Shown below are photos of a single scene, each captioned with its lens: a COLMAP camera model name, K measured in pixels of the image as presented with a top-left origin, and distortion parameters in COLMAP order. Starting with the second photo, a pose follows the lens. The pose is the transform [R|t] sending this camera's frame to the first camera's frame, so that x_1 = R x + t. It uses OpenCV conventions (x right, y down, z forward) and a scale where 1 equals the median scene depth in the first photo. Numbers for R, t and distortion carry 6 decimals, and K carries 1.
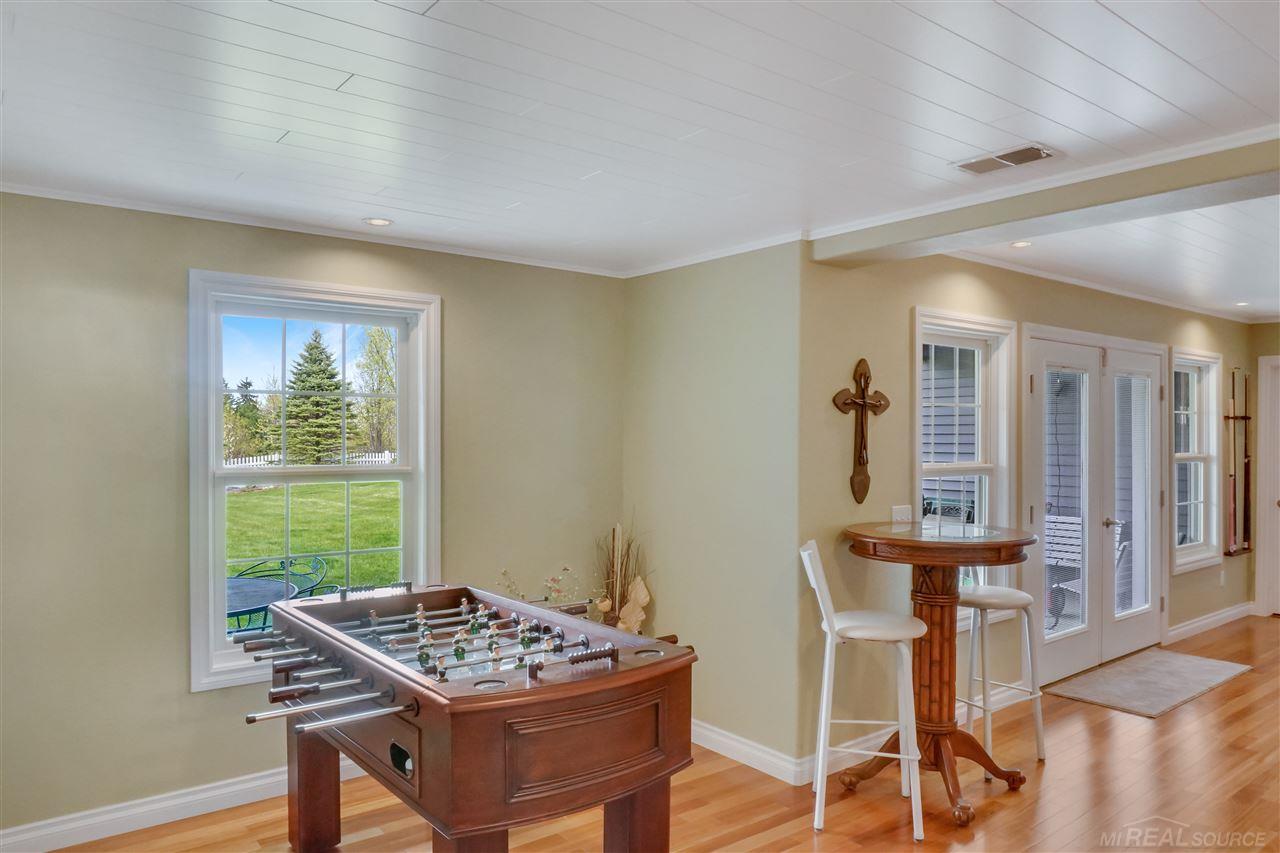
lens RADIAL K [[893.9, 0, 638.9], [0, 893.9, 430.5], [0, 0, 1]] dist [0.004506, -0.000155]
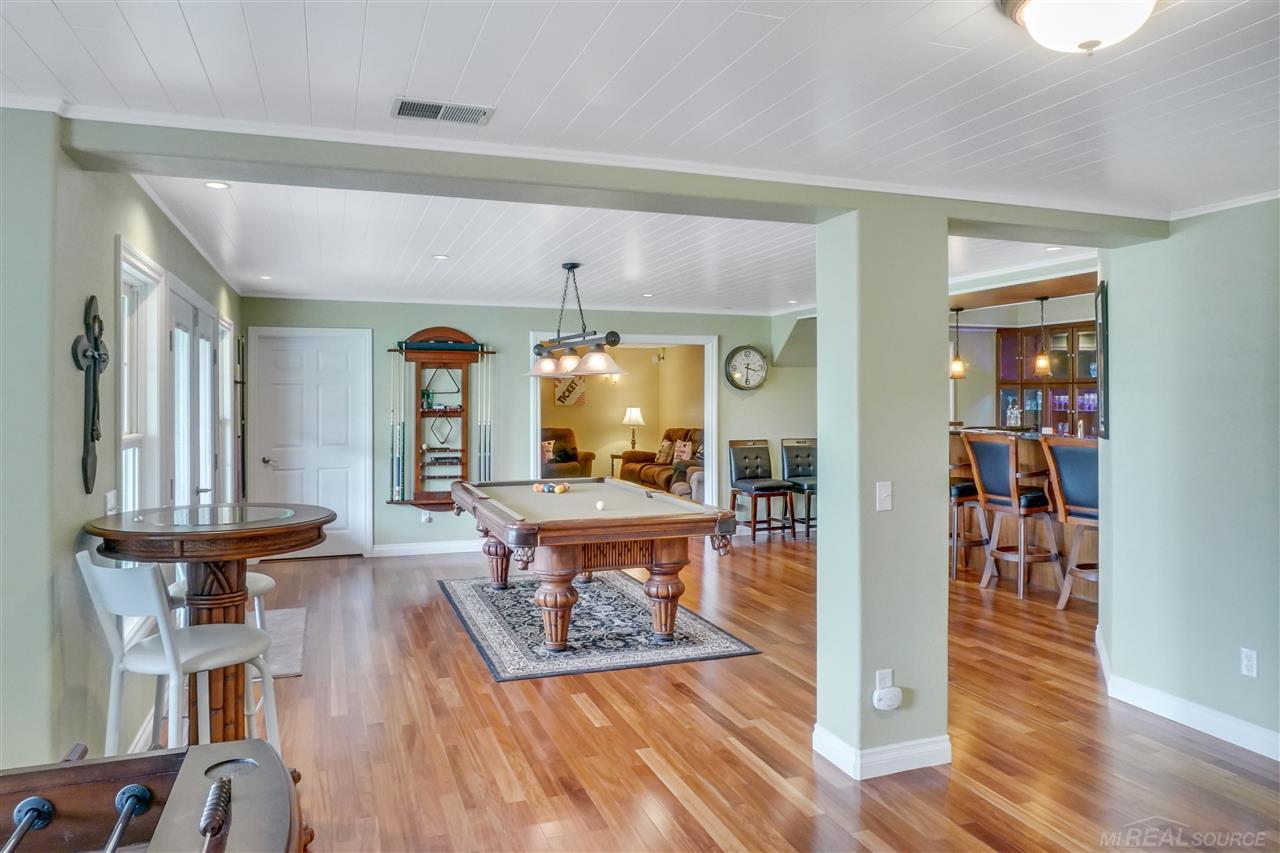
lens RADIAL K [[893.9, 0, 619.6], [0, 893.9, 392.8], [0, 0, 1]] dist [0.004506, -0.000155]
pose [[0.331545, 0.006065, 0.943420, -0.315514], [-0.007194, 0.999967, -0.003901, -0.001226], [-0.943412, -0.005493, 0.331578, 0.371007]]
